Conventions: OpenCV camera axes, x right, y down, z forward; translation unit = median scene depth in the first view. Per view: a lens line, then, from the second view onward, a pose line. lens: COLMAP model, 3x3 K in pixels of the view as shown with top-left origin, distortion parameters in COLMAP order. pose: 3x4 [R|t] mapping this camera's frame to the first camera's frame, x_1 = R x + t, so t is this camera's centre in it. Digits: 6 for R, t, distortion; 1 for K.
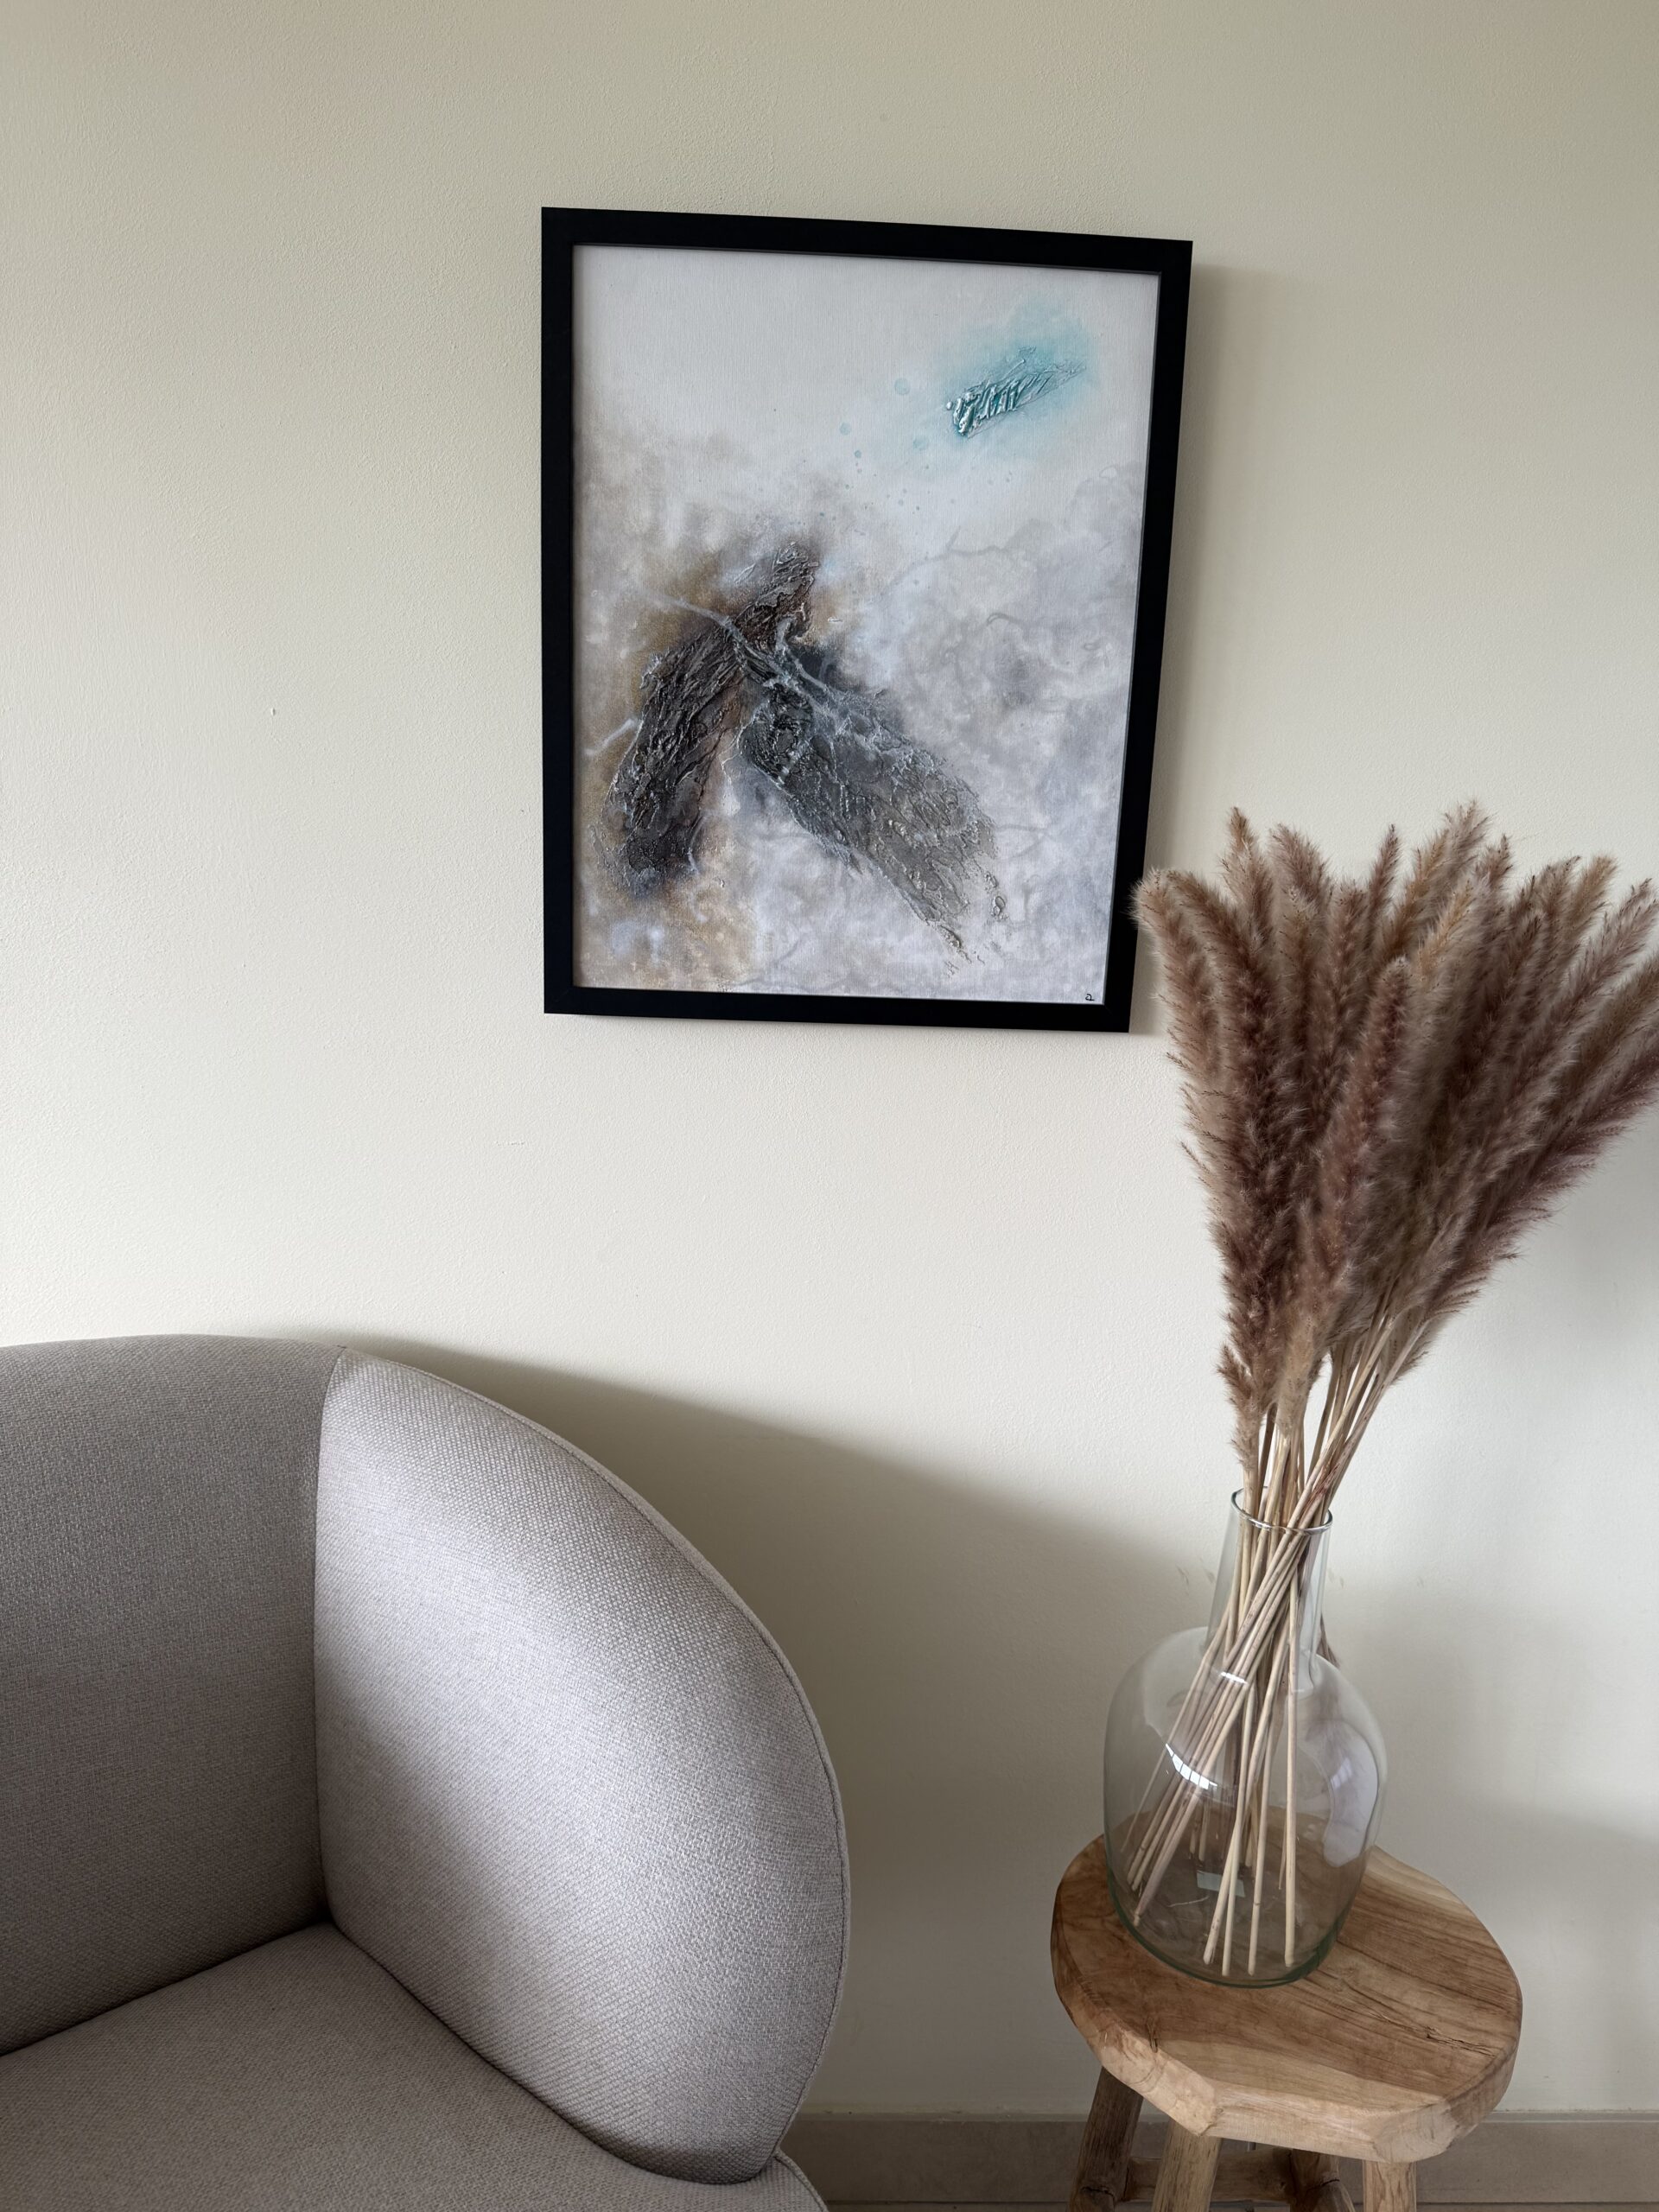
lens RADIAL K [[1566.1, 0, 781.5], [0, 1566.1, 1103.5], [0, 0, 1]] dist [0.077343, -0.087567]
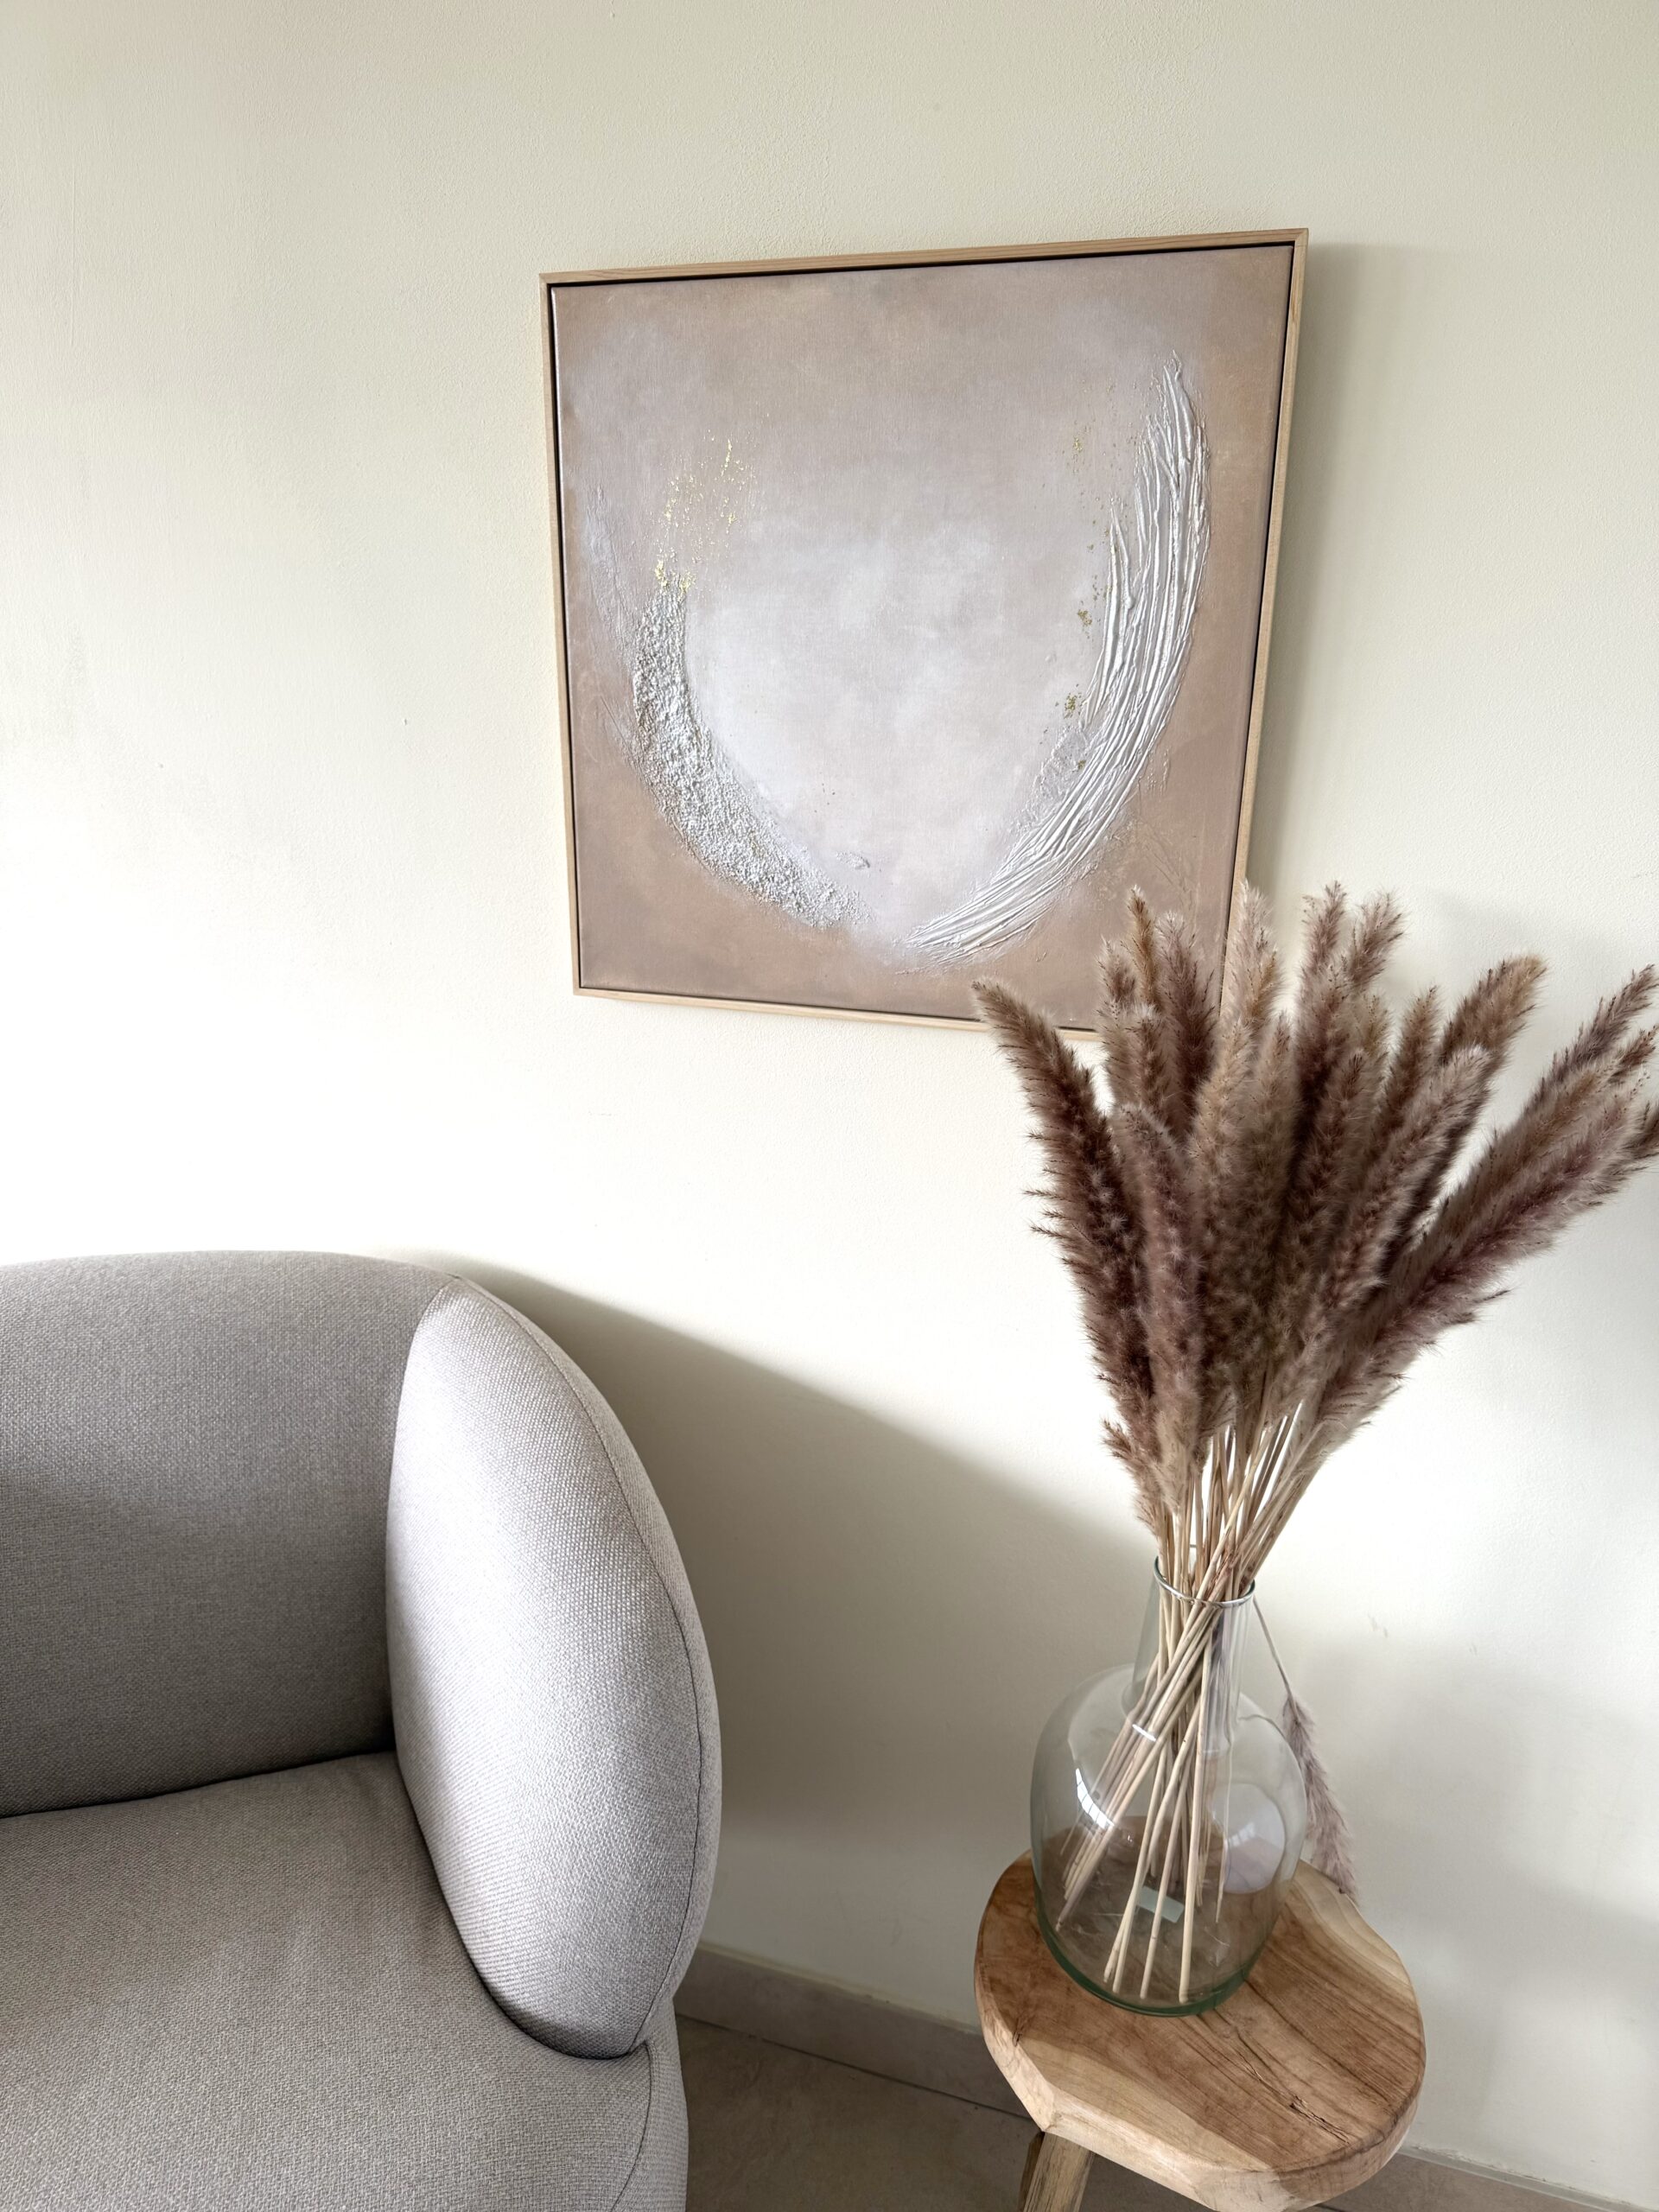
lens RADIAL K [[1565.7, 0, 781.4], [0, 1565.7, 1105.8], [0, 0, 1]] dist [0.058963, -0.065219]
pose [[0.945225, 0.088089, -0.314310, 0.362162], [-0.052176, 0.991291, 0.120912, -0.146387], [0.322224, -0.097890, 0.941589, 0.012691]]
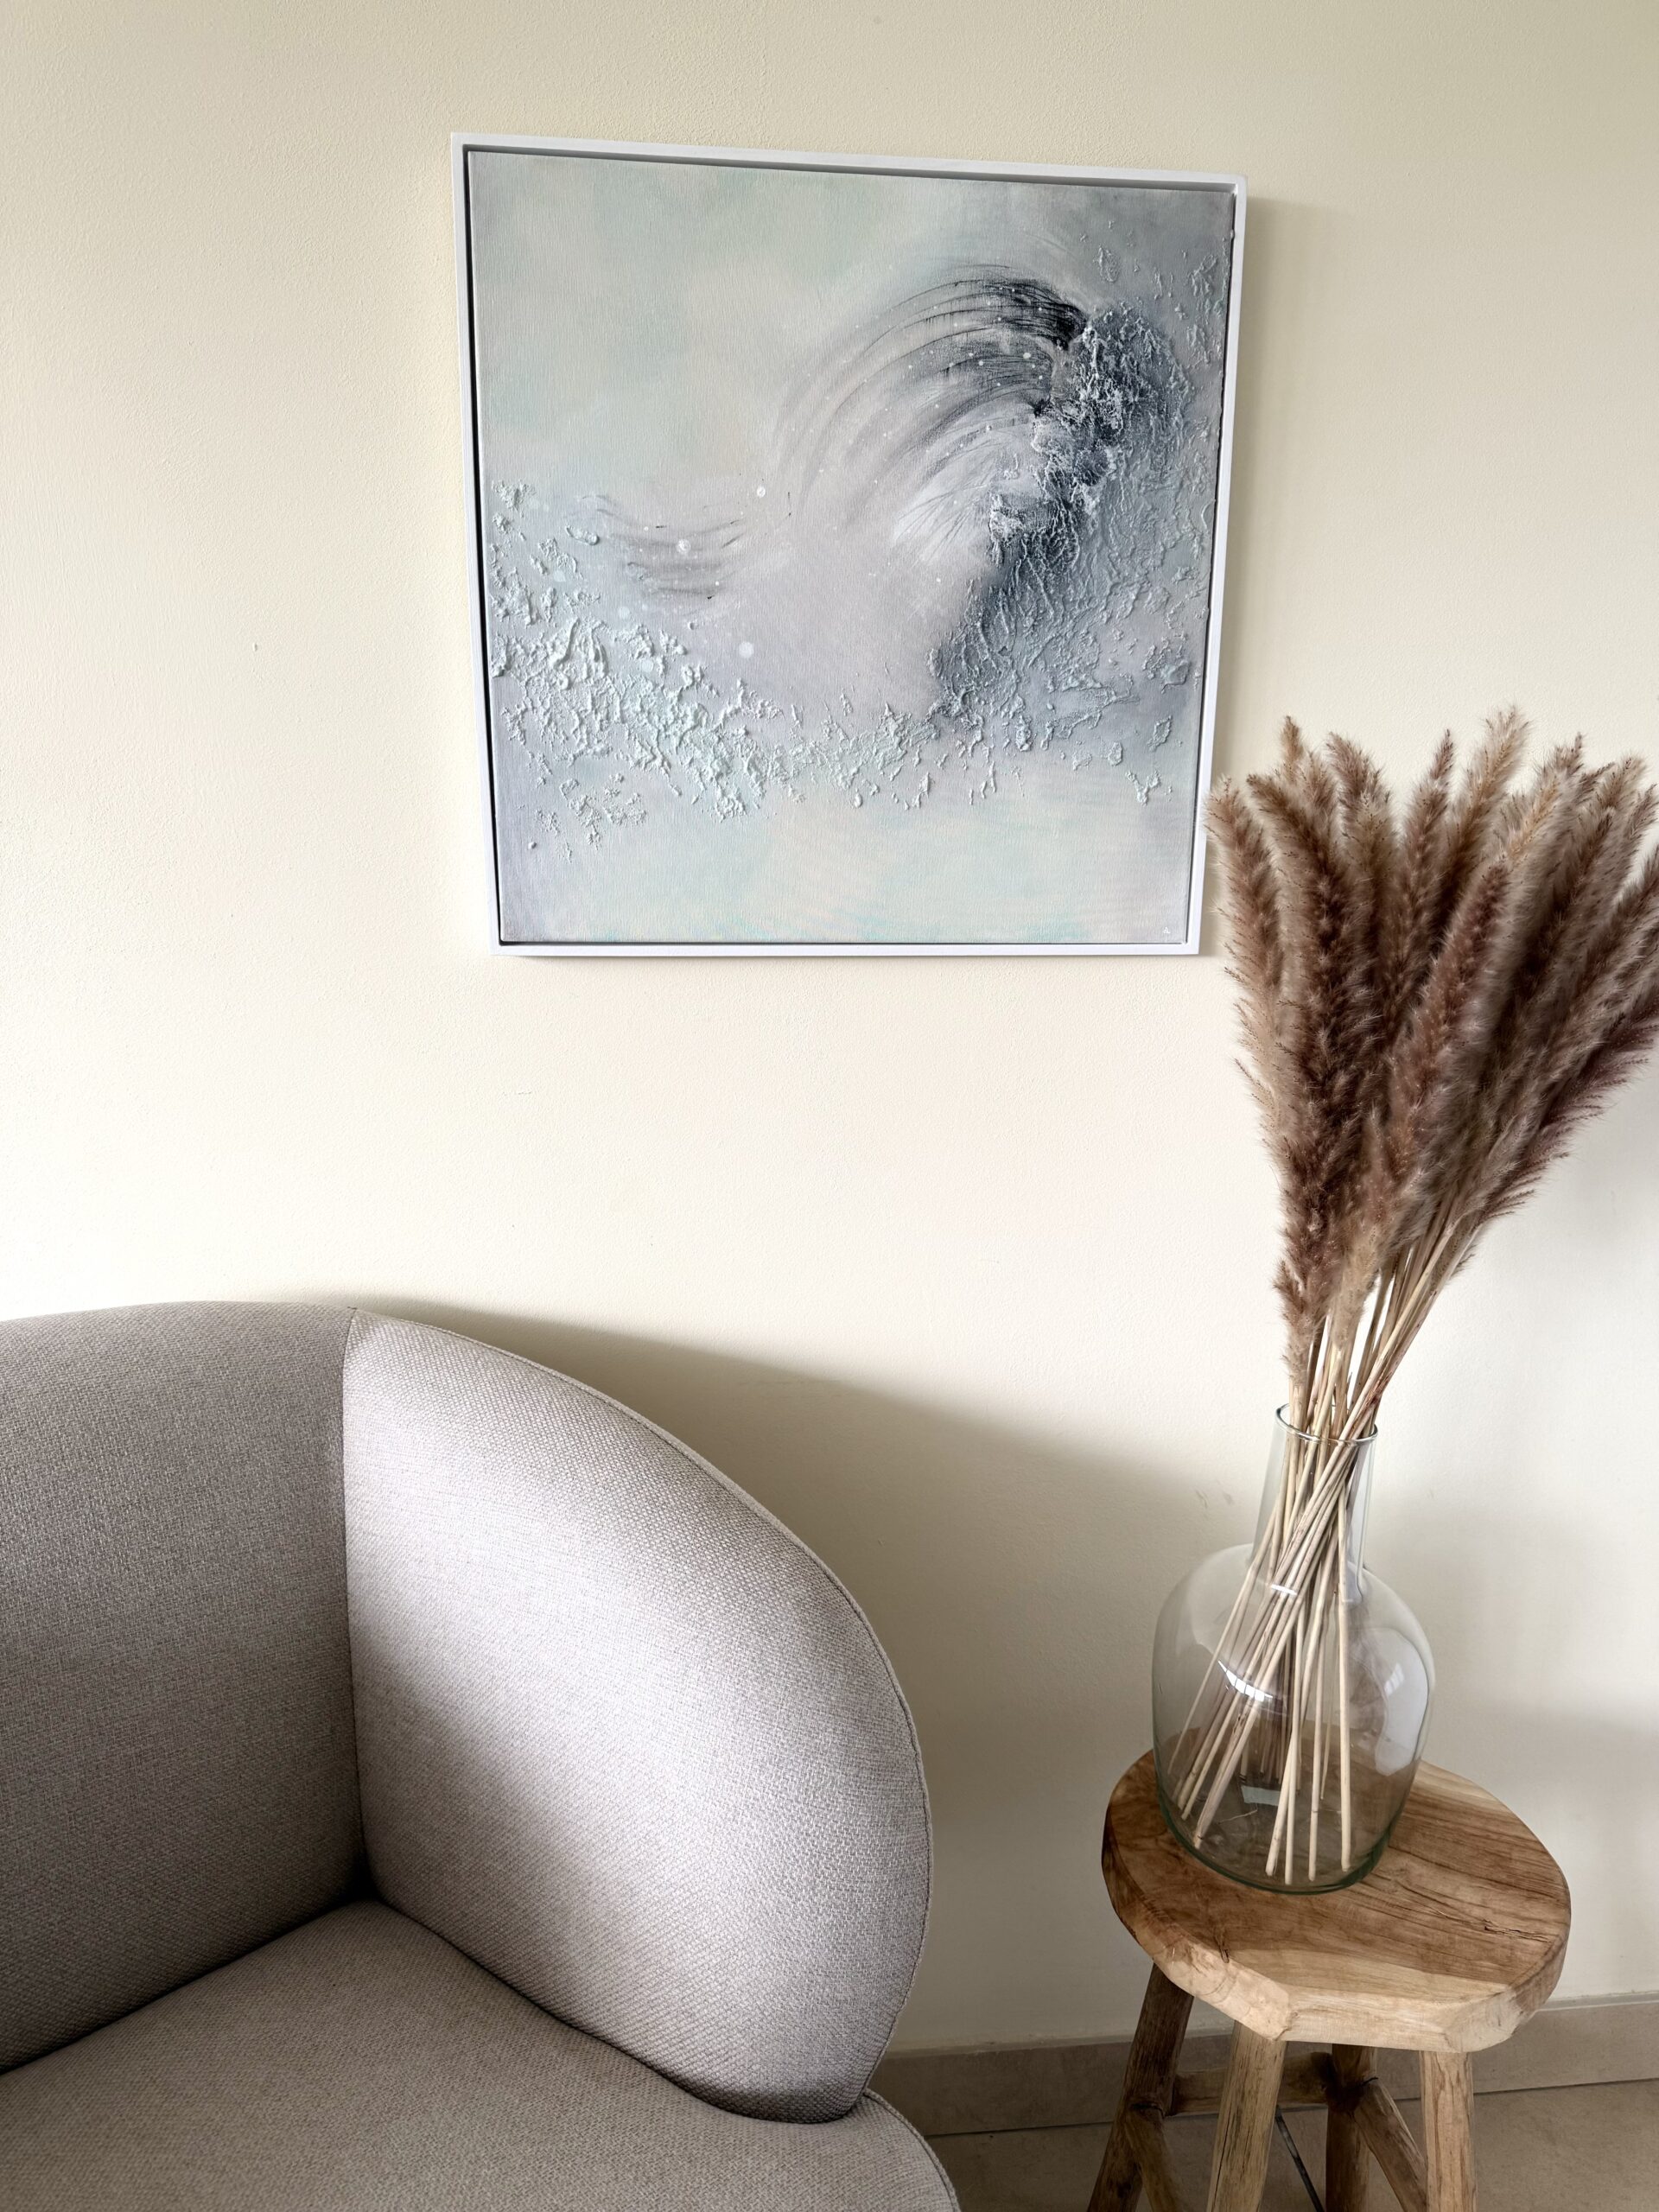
lens RADIAL K [[1564.8, 0, 778.4], [0, 1564.8, 1109.7], [0, 0, 1]] dist [0.100367, -0.125935]
pose [[0.996993, -0.034992, 0.069136, -0.098460], [0.033374, 0.999145, 0.024416, 0.021572], [-0.069931, -0.022035, 0.997308, 0.023799]]
